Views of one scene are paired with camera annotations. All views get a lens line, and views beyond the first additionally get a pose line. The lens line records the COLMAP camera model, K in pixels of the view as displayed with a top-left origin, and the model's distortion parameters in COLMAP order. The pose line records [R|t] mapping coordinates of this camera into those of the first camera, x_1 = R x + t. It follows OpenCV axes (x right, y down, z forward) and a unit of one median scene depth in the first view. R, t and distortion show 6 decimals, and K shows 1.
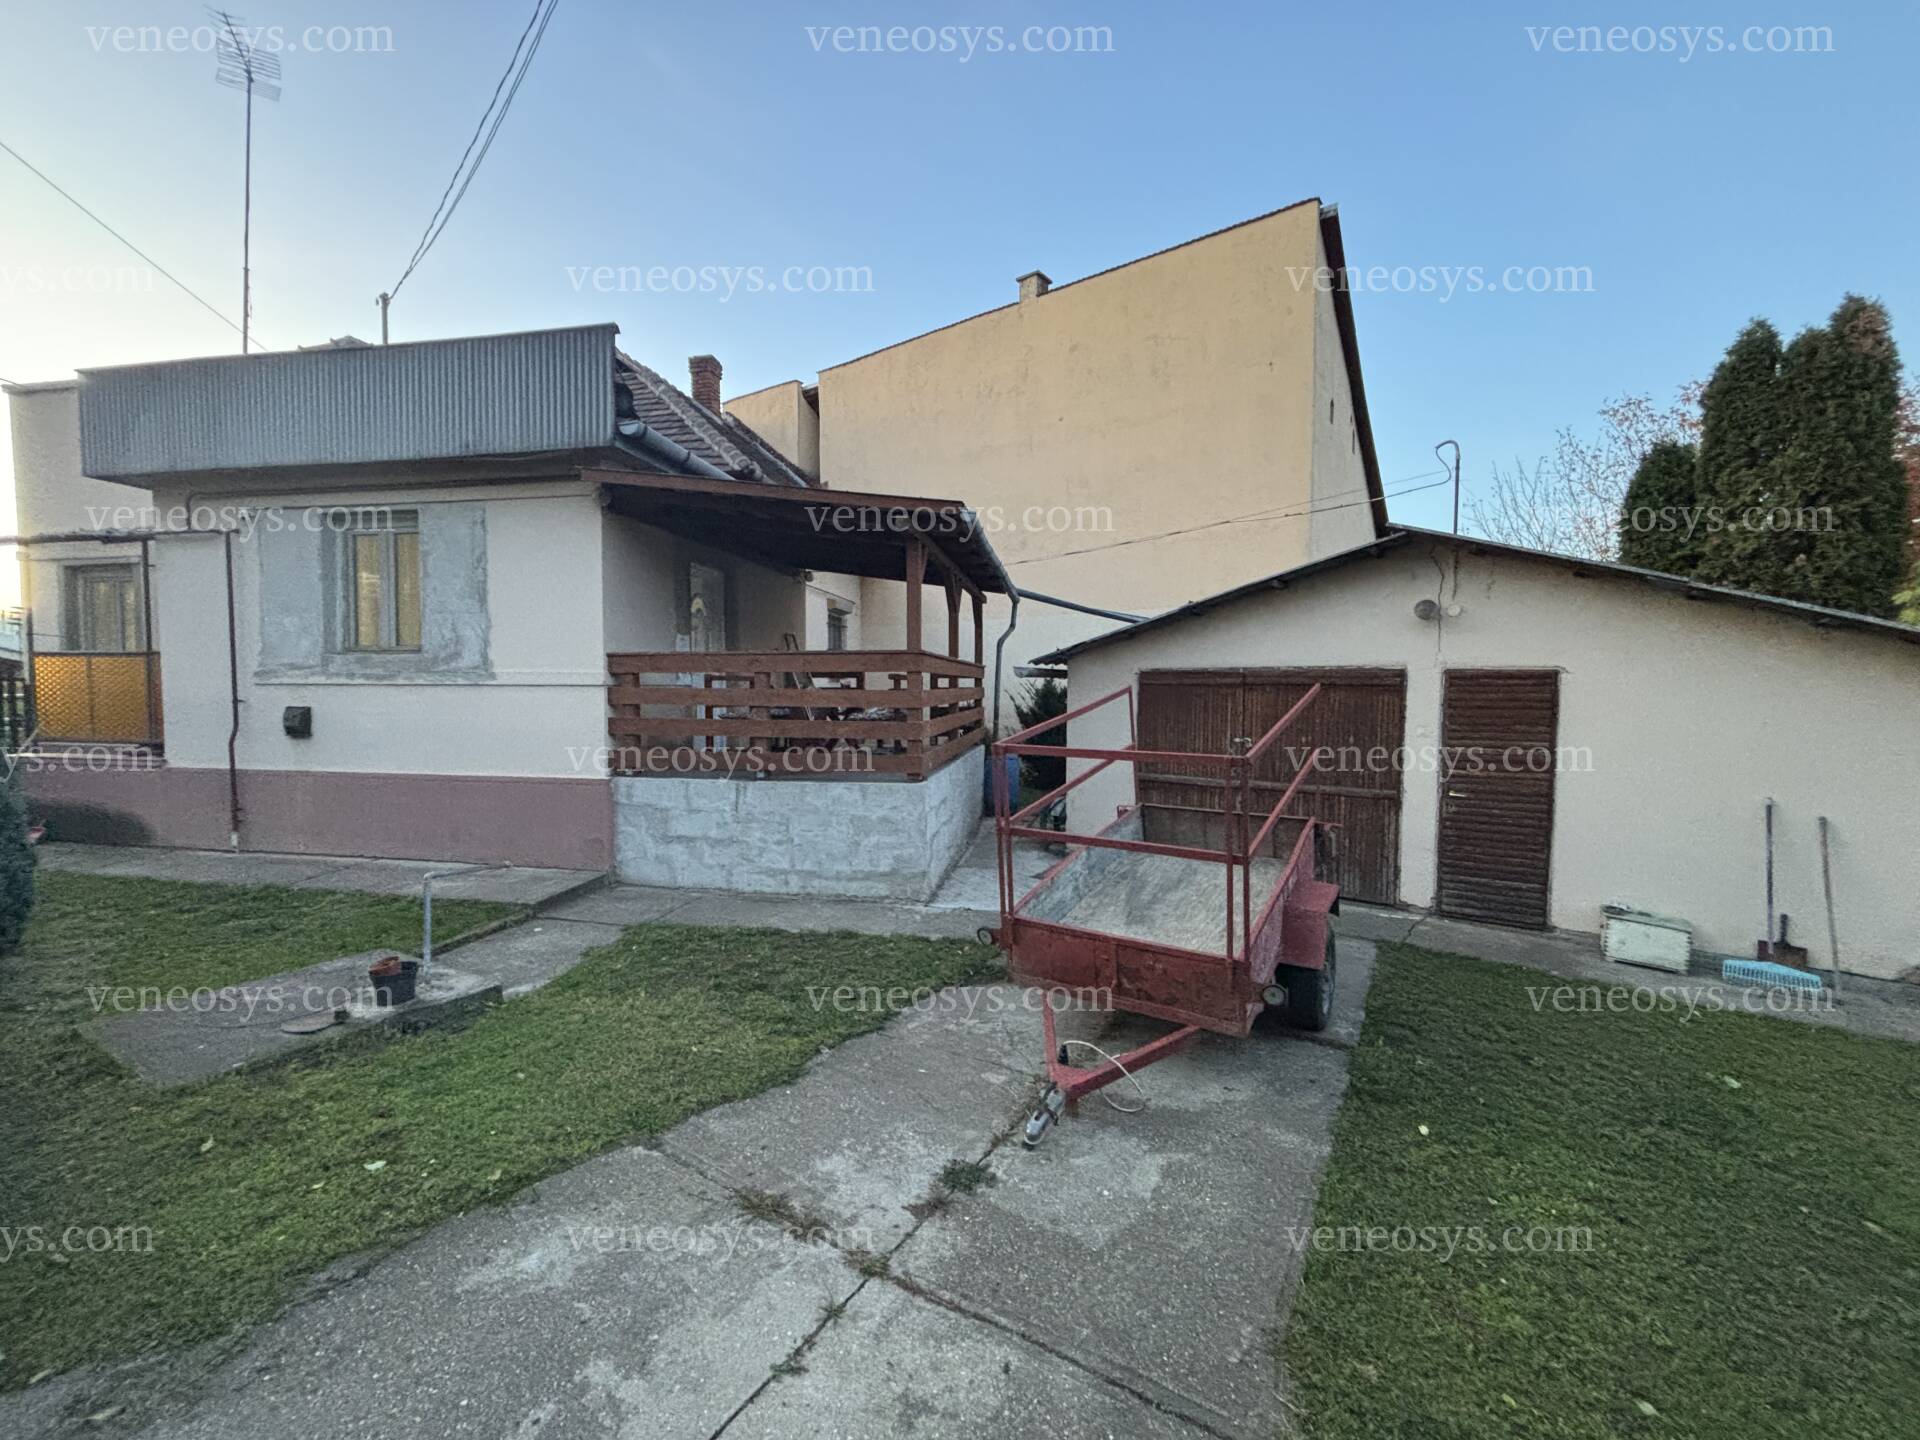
lens RADIAL K [[774.8, 0, 960.0], [0, 774.8, 720.0], [0, 0, 1]] dist [-0.000066, -0.000137]
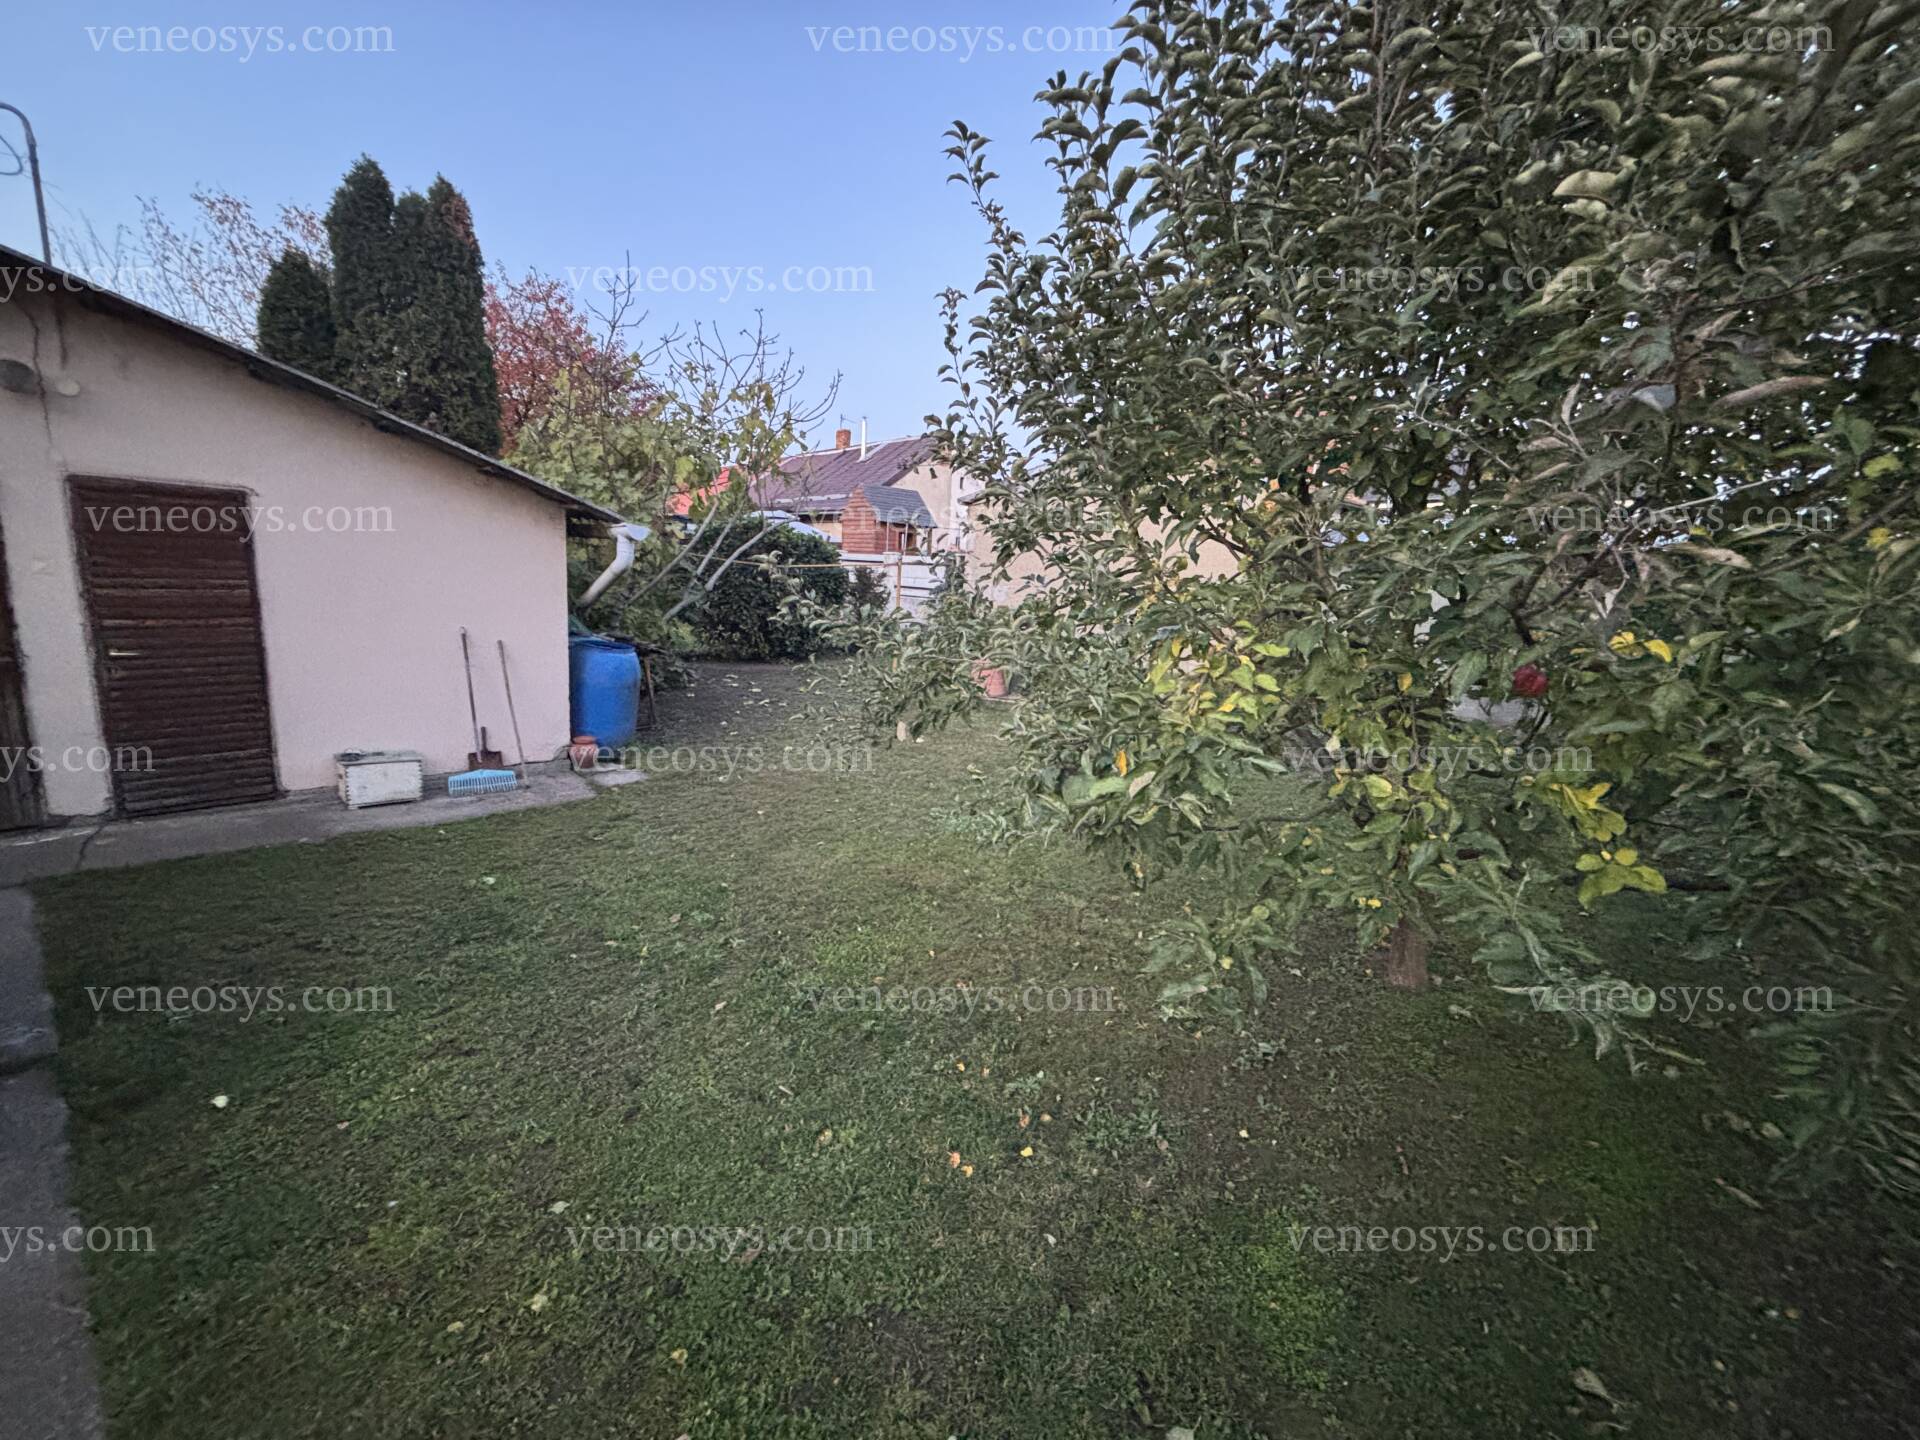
lens RADIAL K [[774.8, 0, 960.0], [0, 774.8, 720.0], [0, 0, 1]] dist [-0.000066, -0.000137]
pose [[0.135338, -0.182243, 0.973895, 0.021981], [-0.008263, 0.982697, 0.185038, 0.016143], [-0.990765, -0.033090, 0.131490, 0.117701]]
